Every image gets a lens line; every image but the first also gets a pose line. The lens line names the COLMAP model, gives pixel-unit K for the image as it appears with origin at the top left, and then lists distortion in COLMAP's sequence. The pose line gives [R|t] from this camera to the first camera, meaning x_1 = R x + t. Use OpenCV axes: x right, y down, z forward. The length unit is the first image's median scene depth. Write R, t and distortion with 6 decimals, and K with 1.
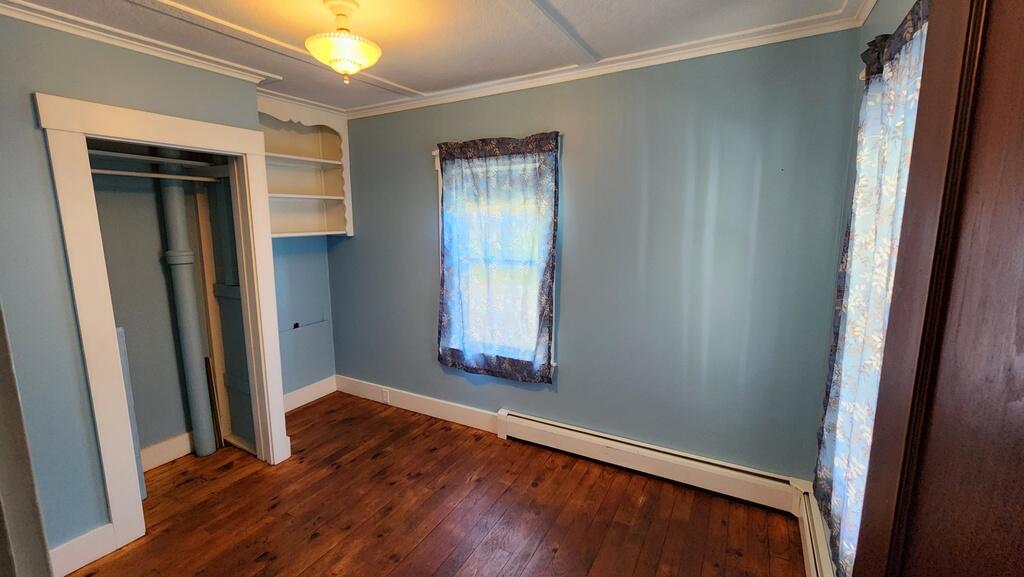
lens RADIAL K [[428.2, 0, 509.2], [0, 428.2, 289.6], [0, 0, 1]] dist [-0.000650, 0.000081]
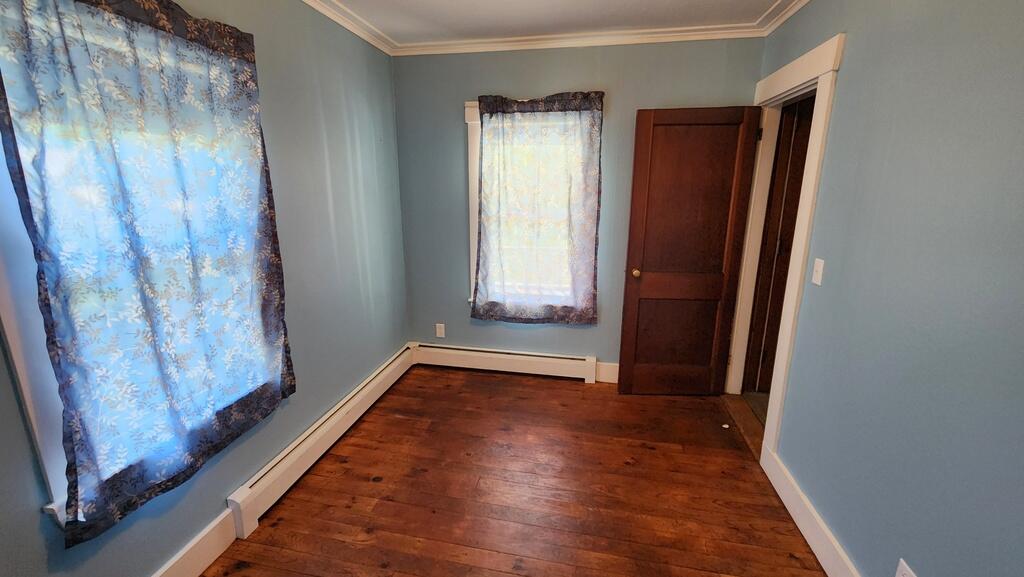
lens RADIAL K [[428.2, 0, 509.2], [0, 428.2, 285.0], [0, 0, 1]] dist [-0.000650, 0.000081]
pose [[-0.320306, -0.212840, 0.923095, -0.680226], [0.148643, 0.951071, 0.270868, -0.105191], [-0.935580, 0.223972, -0.272996, 0.820613]]
